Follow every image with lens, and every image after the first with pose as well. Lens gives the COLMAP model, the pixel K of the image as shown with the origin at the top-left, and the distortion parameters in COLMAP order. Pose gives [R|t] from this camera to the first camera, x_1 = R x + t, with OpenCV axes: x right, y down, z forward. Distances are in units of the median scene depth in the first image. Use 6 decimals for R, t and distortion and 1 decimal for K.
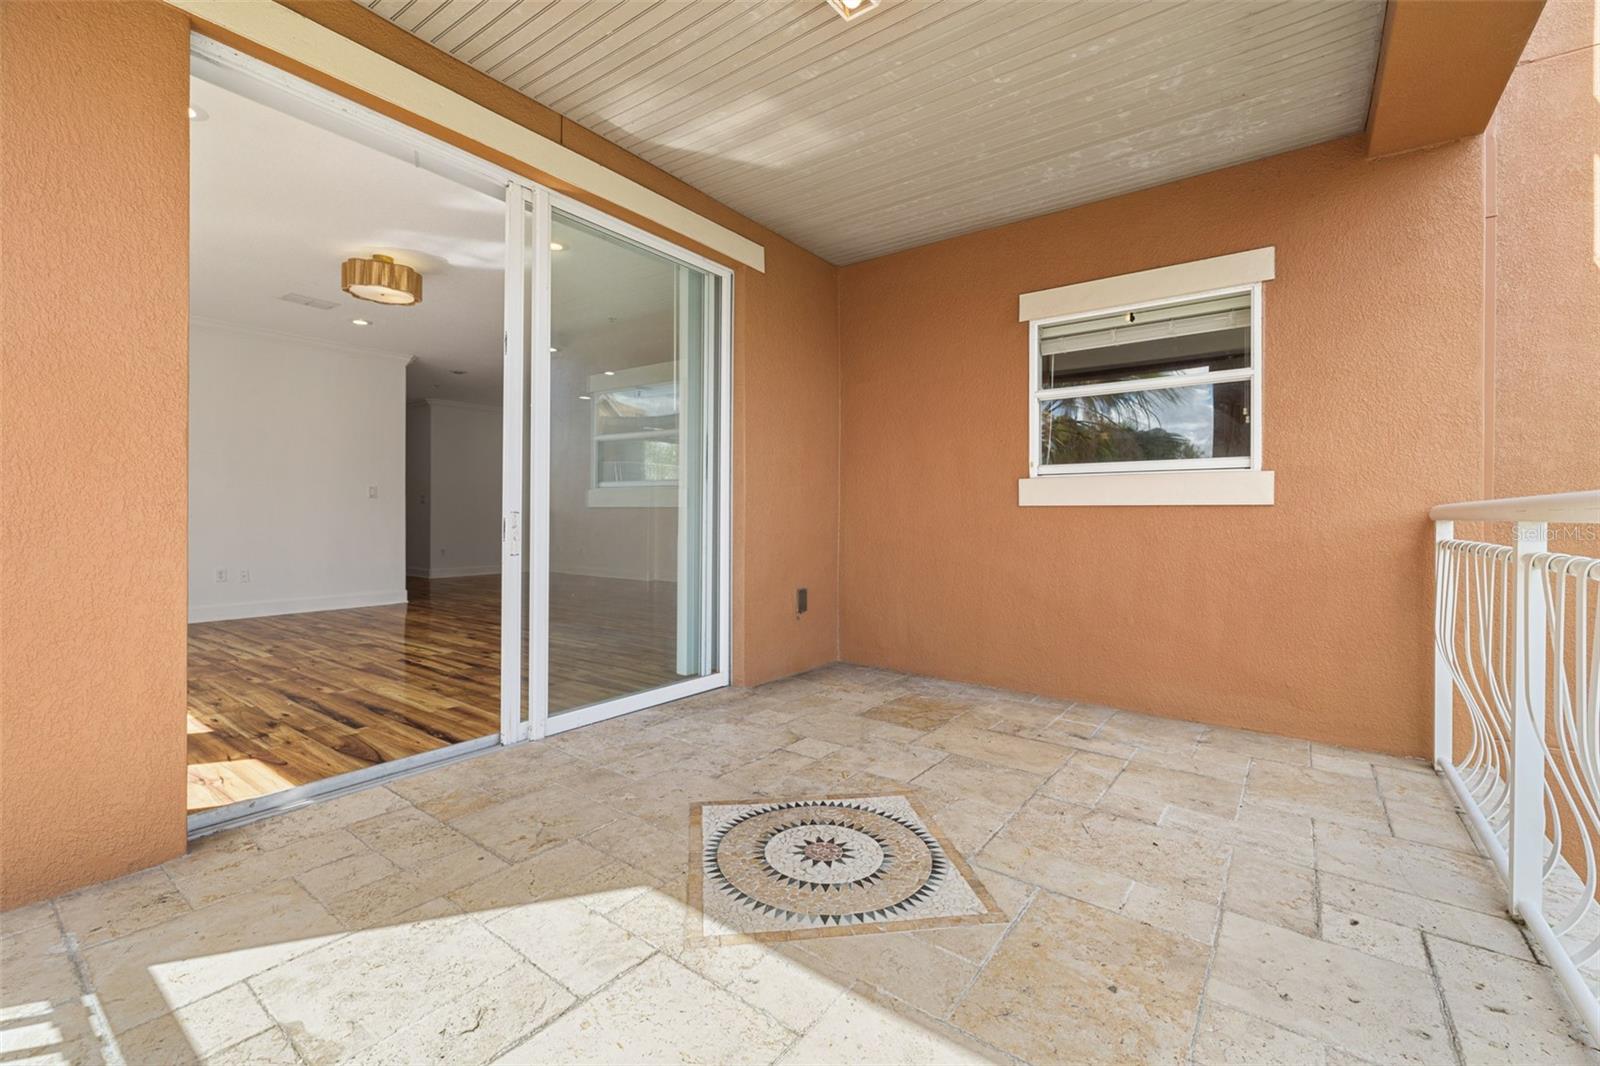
lens RADIAL K [[672.2, 0, 805.5], [0, 672.2, 521.2], [0, 0, 1]] dist [-0.000638, 0.000556]
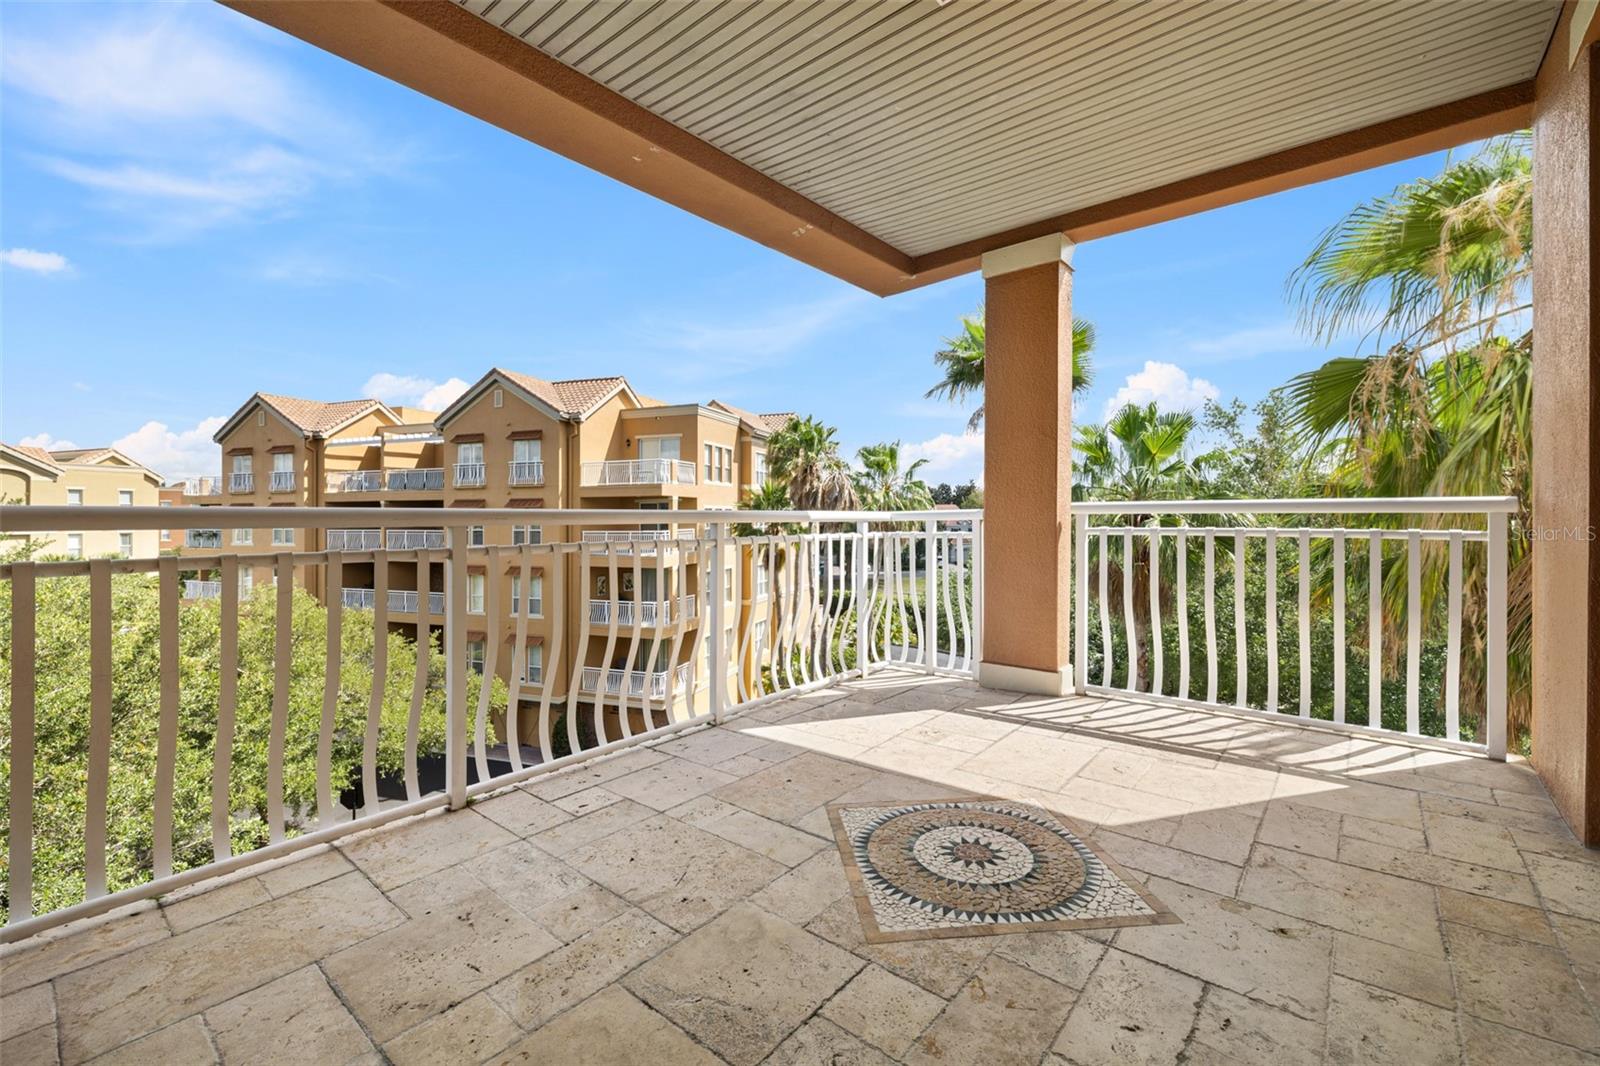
lens RADIAL K [[672.2, 0, 800.4], [0, 672.2, 522.2], [0, 0, 1]] dist [-0.000638, 0.000556]
pose [[-0.997841, -0.000442, 0.065671, 0.229105], [0.000392, 0.999919, 0.012690, -0.022544], [-0.065671, 0.012688, -0.997761, 2.104520]]
